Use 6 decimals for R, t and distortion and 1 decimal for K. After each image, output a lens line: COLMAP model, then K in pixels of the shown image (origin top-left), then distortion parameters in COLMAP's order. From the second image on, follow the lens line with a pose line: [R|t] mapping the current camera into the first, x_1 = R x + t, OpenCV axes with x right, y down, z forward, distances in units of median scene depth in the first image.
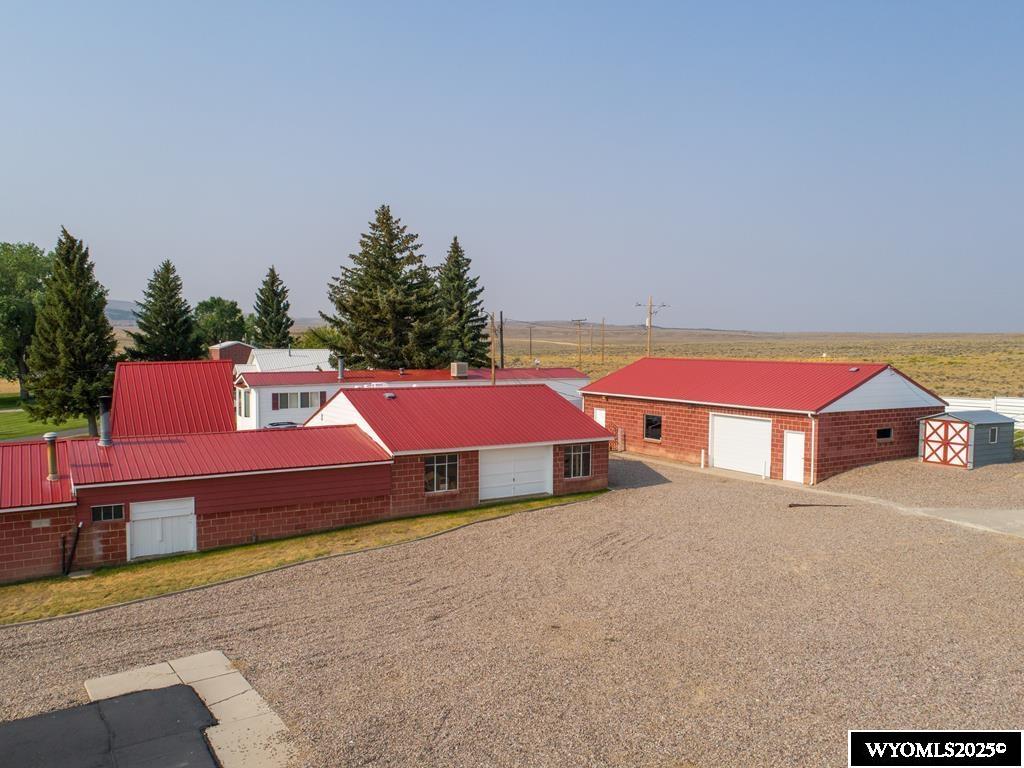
lens RADIAL K [[778.9, 0, 512.0], [0, 778.9, 384.0], [0, 0, 1]] dist [-0.011917, -0.005418]
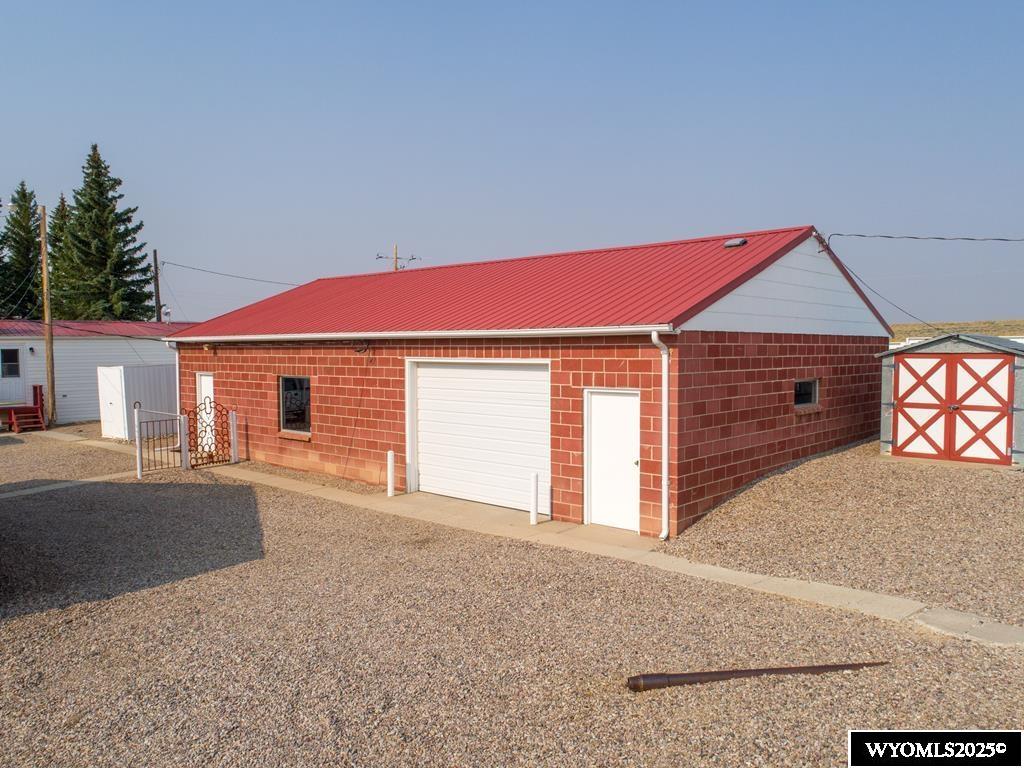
lens RADIAL K [[778.9, 0, 512.0], [0, 778.9, 384.0], [0, 0, 1]] dist [-0.011917, -0.005418]
pose [[0.963640, -0.025508, 0.265983, 0.217222], [0.025844, 0.999663, 0.002237, 0.055059], [-0.265950, 0.004719, 0.963975, 0.647054]]
